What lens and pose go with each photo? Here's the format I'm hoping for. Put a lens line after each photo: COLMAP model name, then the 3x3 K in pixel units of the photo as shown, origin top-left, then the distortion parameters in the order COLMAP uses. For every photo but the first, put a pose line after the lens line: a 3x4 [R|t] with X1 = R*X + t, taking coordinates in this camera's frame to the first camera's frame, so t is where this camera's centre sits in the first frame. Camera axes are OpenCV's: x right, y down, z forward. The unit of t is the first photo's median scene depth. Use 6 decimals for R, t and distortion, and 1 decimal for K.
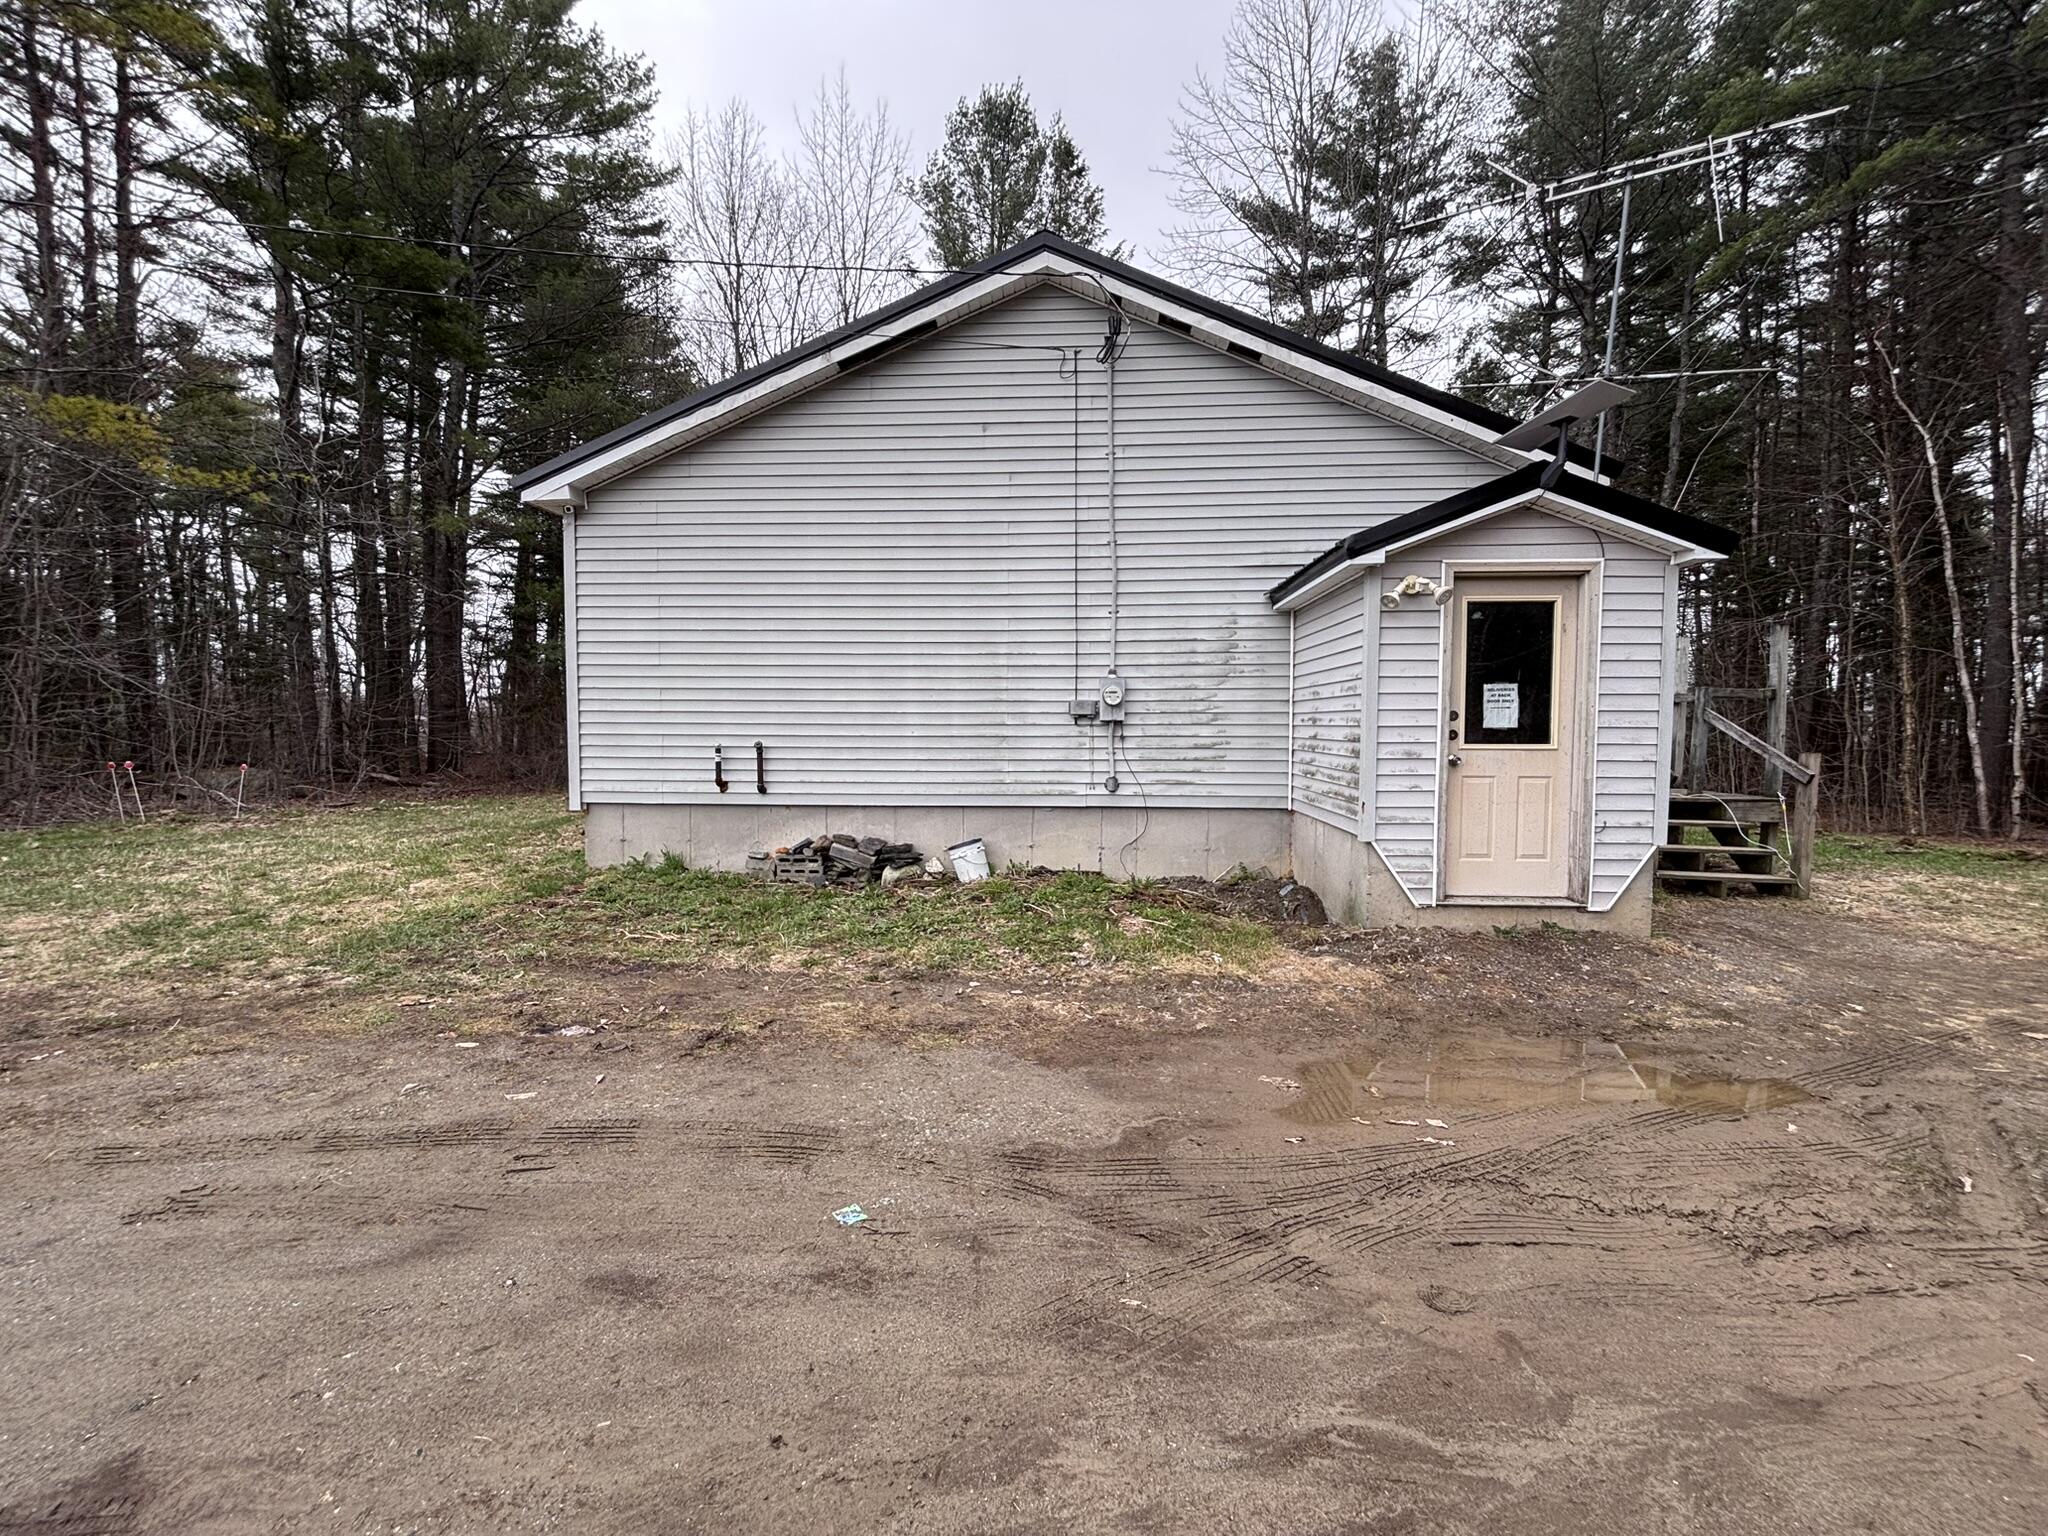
lens RADIAL K [[822.4, 0, 1024.0], [0, 822.4, 768.0], [0, 0, 1]] dist [0.000131, 0.000172]
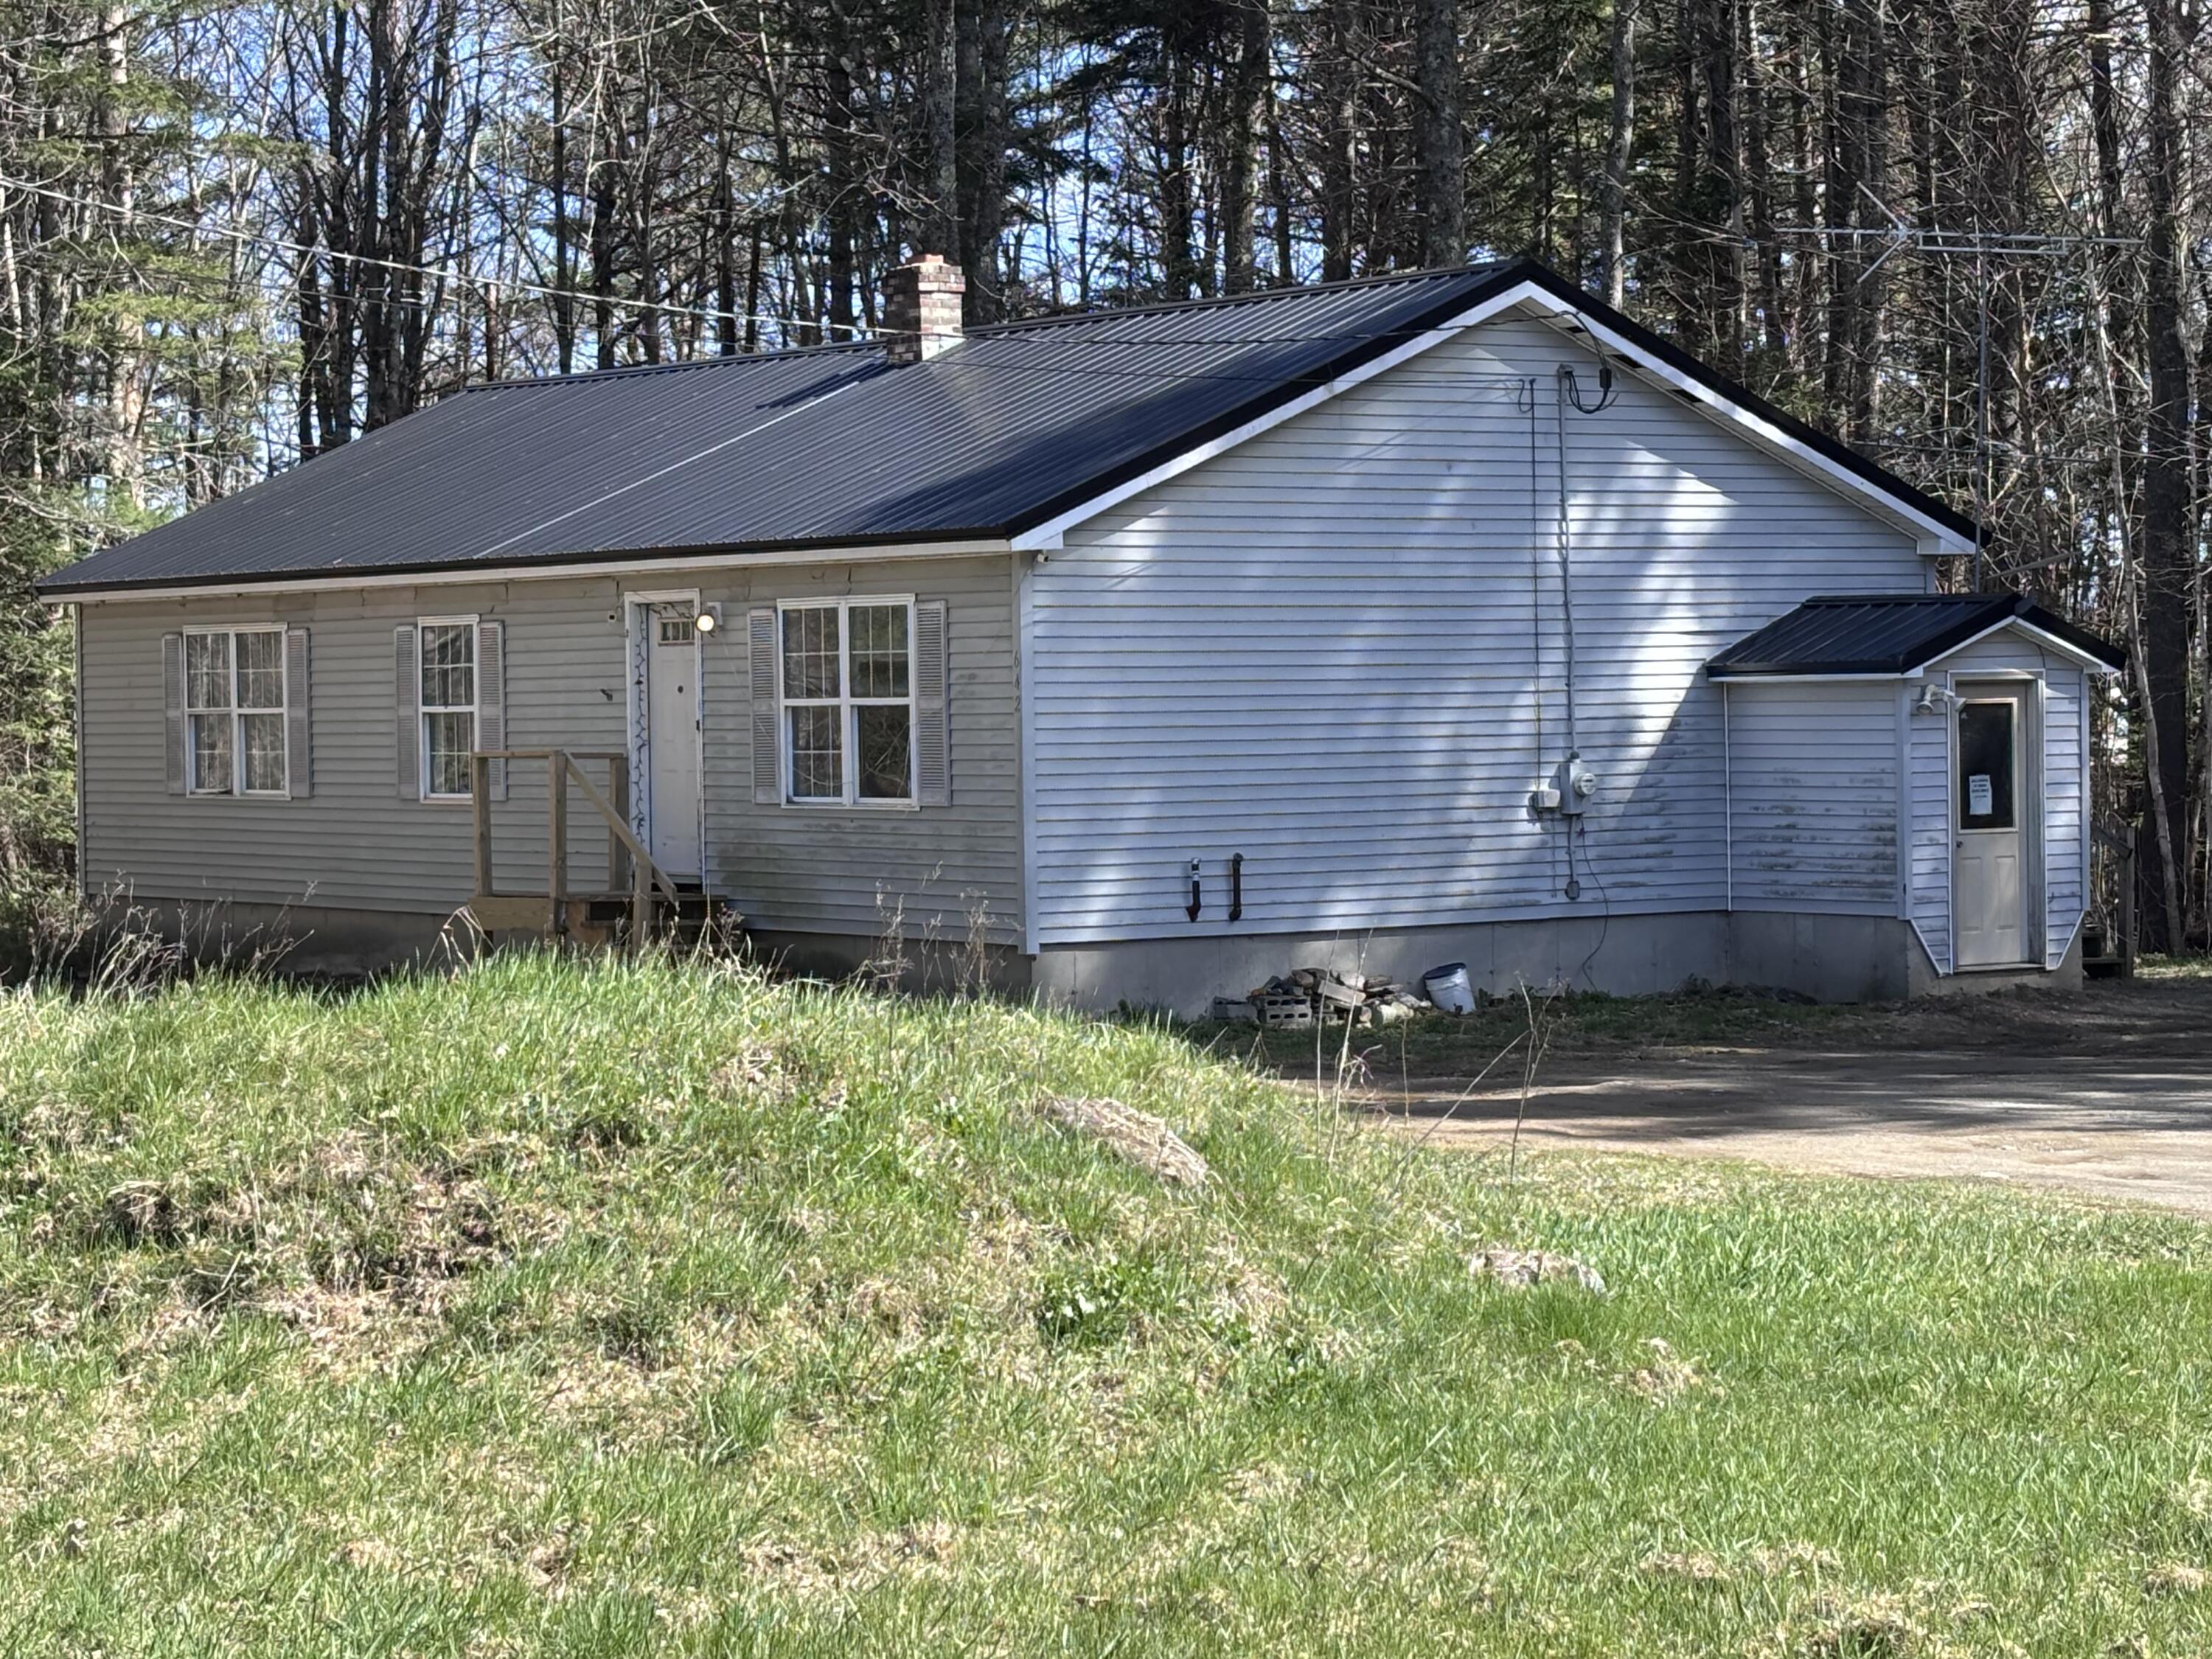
lens RADIAL K [[4899.3, 0, 1106.0], [0, 4899.3, 829.5], [0, 0, 1]] dist [0.063252, 0.171725]
pose [[0.780193, -0.031388, 0.624751, -4.538187], [0.048877, 0.998746, -0.010860, -0.013696], [-0.623627, 0.039009, 0.780748, -3.483898]]
